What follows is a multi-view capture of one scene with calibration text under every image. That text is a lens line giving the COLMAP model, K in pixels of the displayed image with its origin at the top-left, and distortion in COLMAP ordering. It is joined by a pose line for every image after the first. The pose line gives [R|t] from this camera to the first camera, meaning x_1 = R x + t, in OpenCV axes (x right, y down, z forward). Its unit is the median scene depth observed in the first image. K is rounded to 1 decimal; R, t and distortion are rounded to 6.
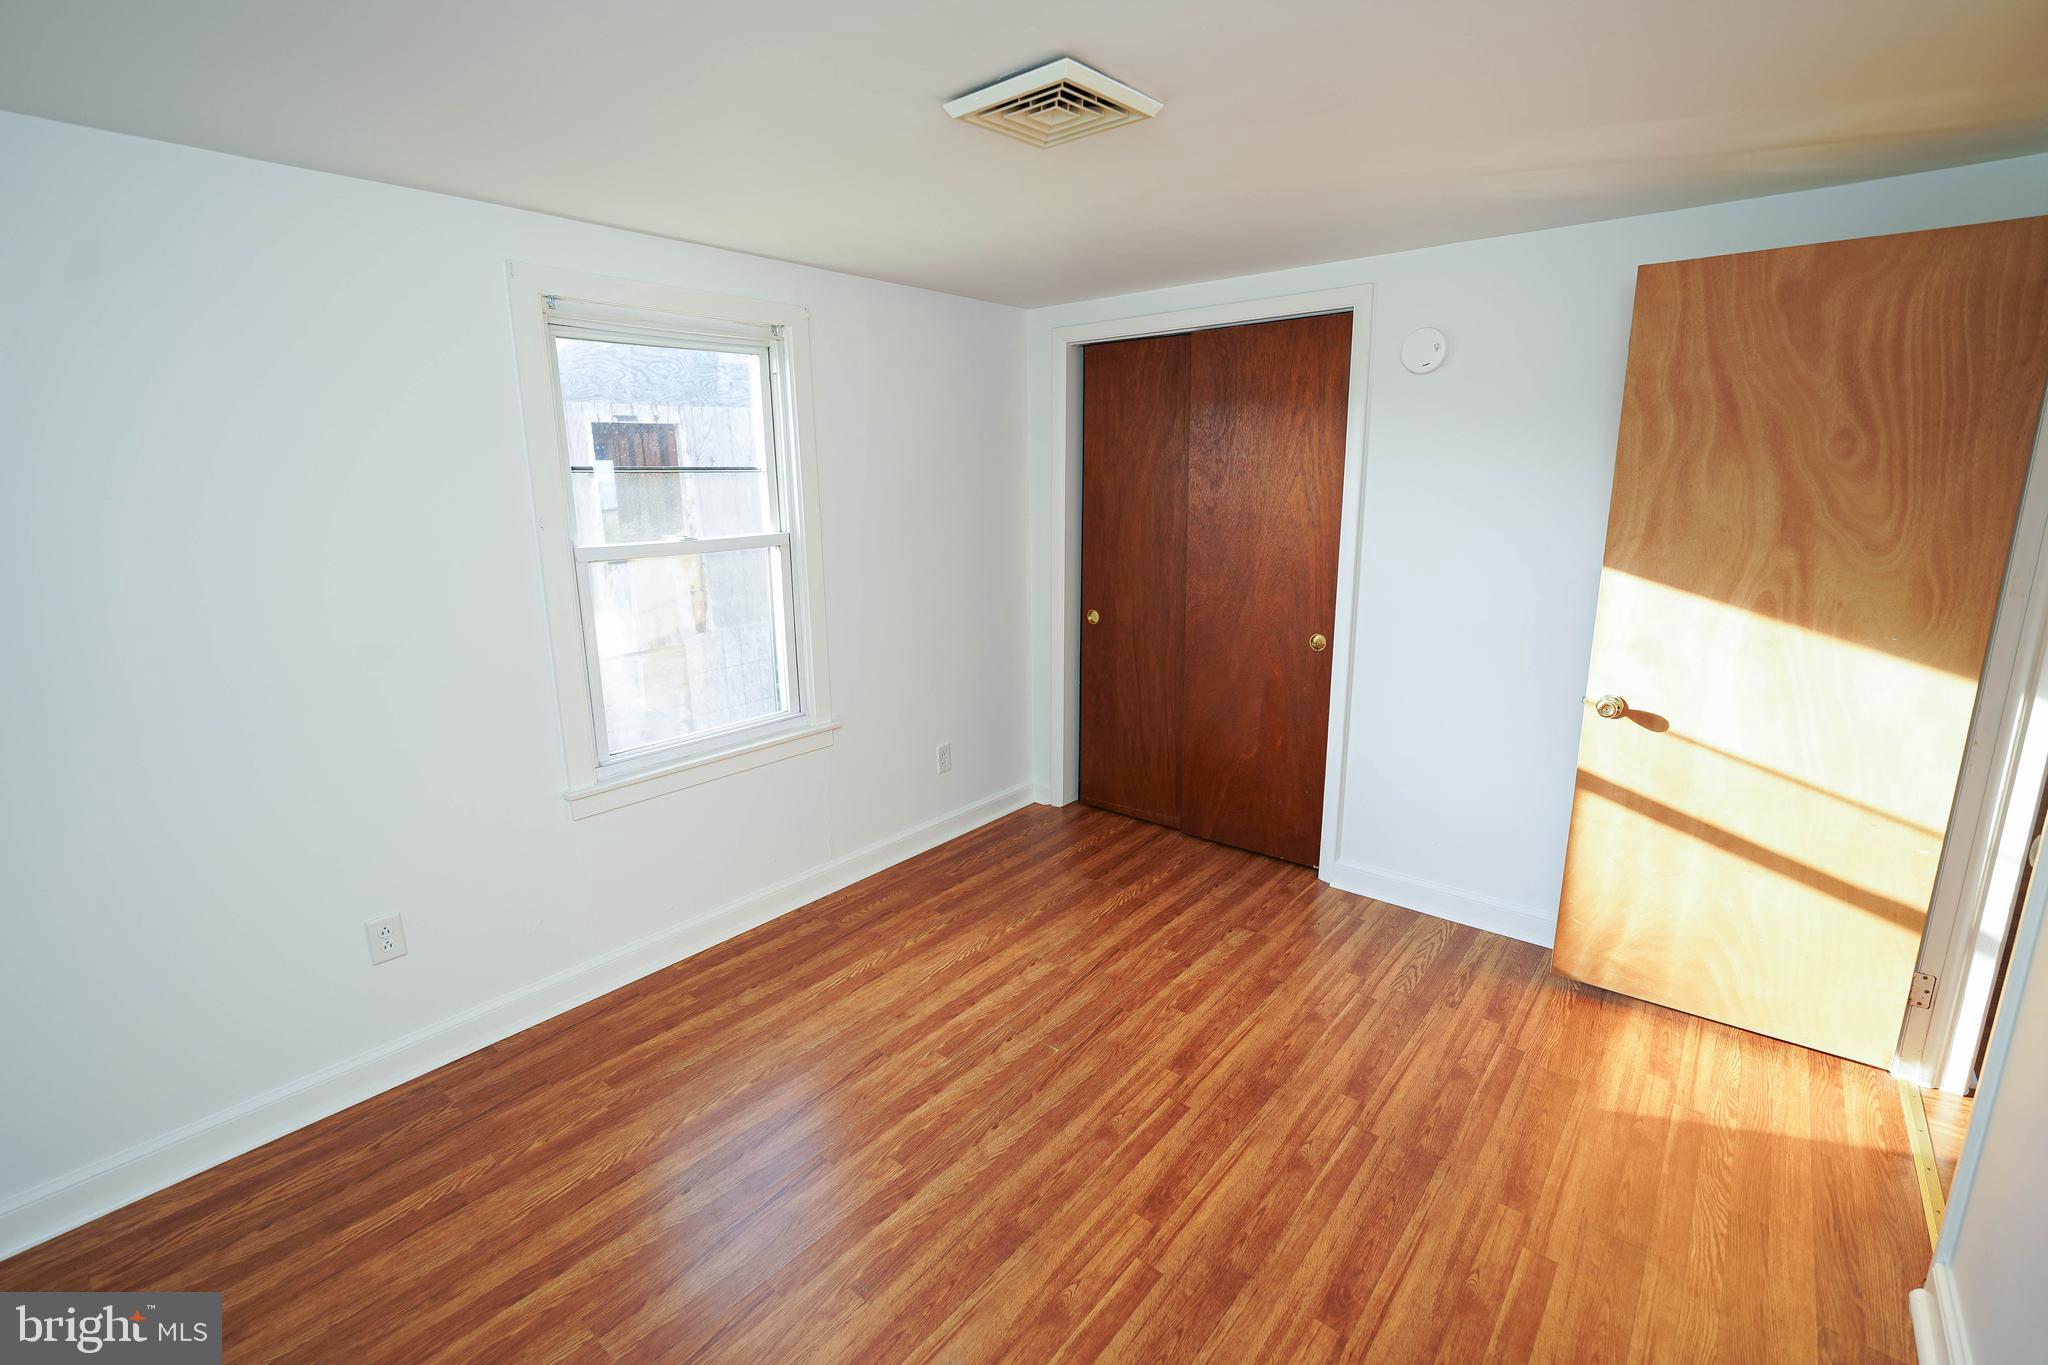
lens RADIAL K [[926.2, 0, 1008.9], [0, 926.2, 680.2], [0, 0, 1]] dist [-0.009981, 0.000211]
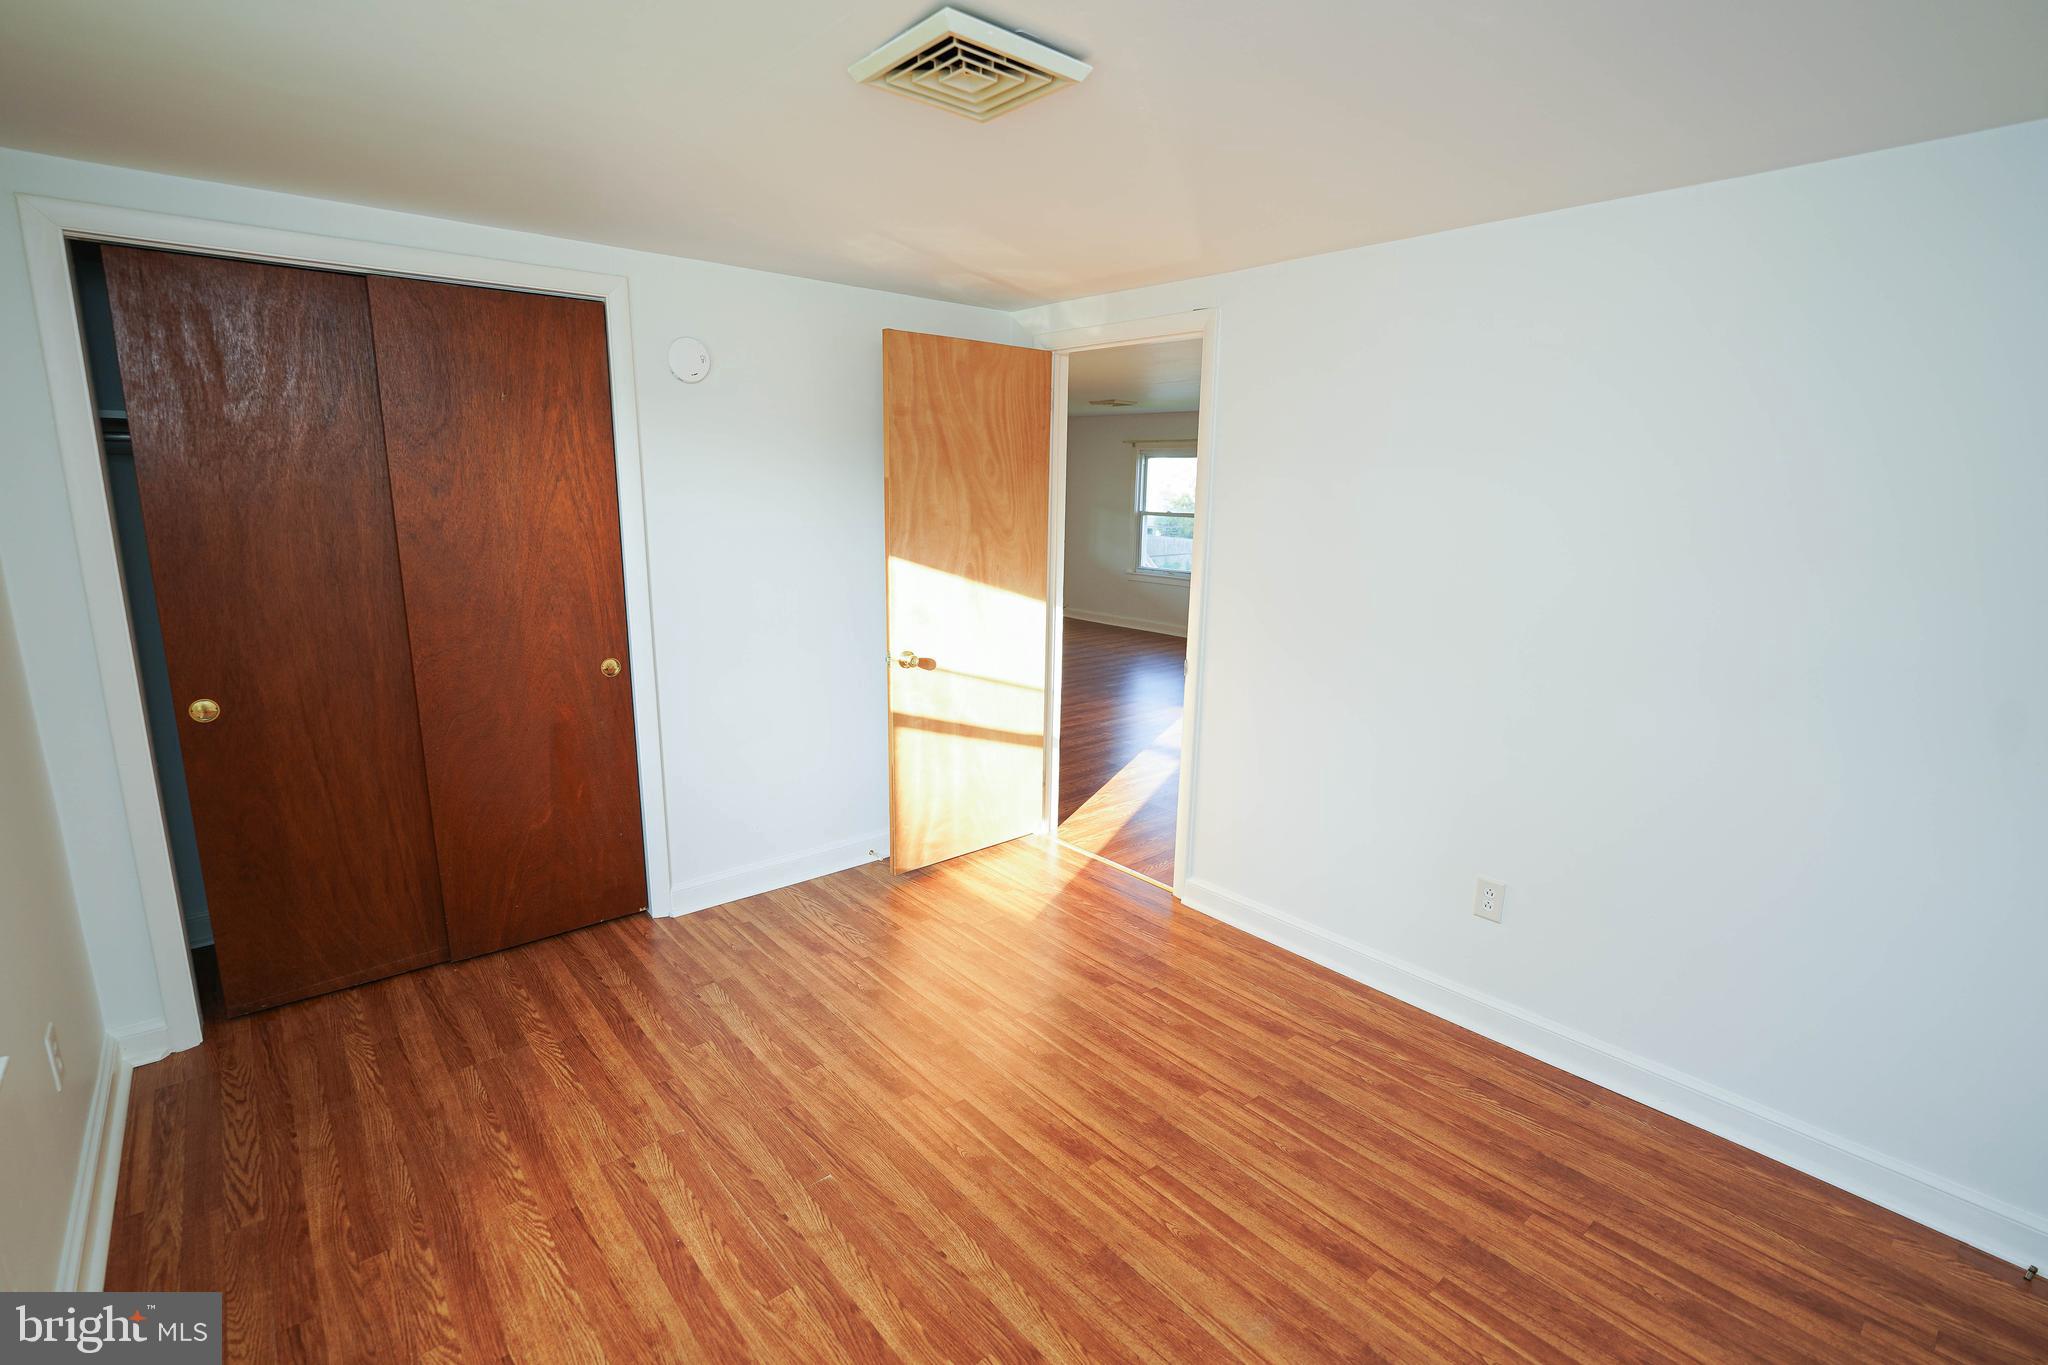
lens RADIAL K [[926.2, 0, 1012.3], [0, 926.2, 681.8], [0, 0, 1]] dist [-0.009981, 0.000211]
pose [[0.162167, -0.194024, 0.967500, -0.604860], [0.196236, 0.967236, 0.161079, -0.122315], [-0.967054, 0.163737, 0.194928, 0.580503]]
